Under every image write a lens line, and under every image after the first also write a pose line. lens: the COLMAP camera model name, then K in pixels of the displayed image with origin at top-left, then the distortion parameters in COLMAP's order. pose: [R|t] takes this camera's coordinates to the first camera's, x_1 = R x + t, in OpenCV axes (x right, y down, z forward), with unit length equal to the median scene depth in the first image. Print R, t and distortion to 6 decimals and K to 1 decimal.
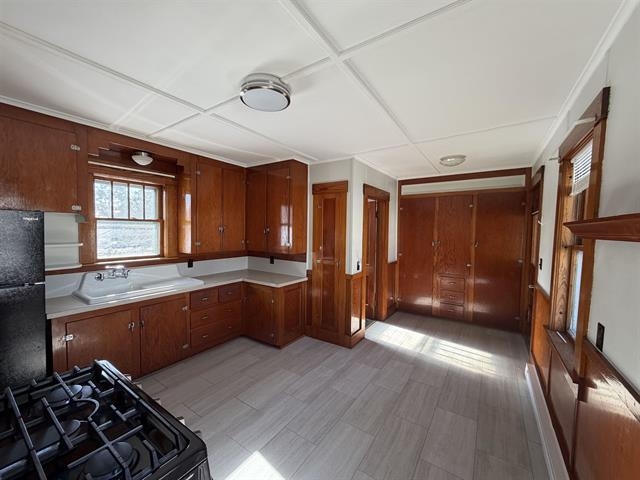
lens RADIAL K [[253.7, 0, 319.2], [0, 253.7, 237.5], [0, 0, 1]] dist [0.000944, 0.000051]
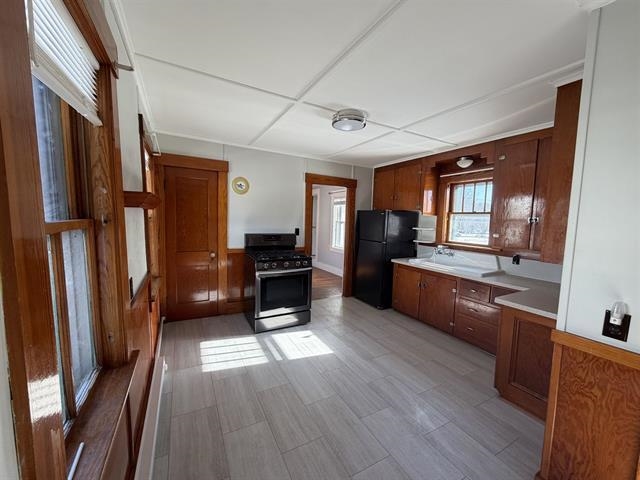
lens RADIAL K [[253.7, 0, 319.2], [0, 253.7, 237.5], [0, 0, 1]] dist [0.000944, 0.000051]
pose [[-0.453362, 0.042722, -0.890302, 0.710232], [-0.061726, 0.994948, 0.079176, -0.003608], [0.889187, 0.090850, -0.448434, 0.934146]]
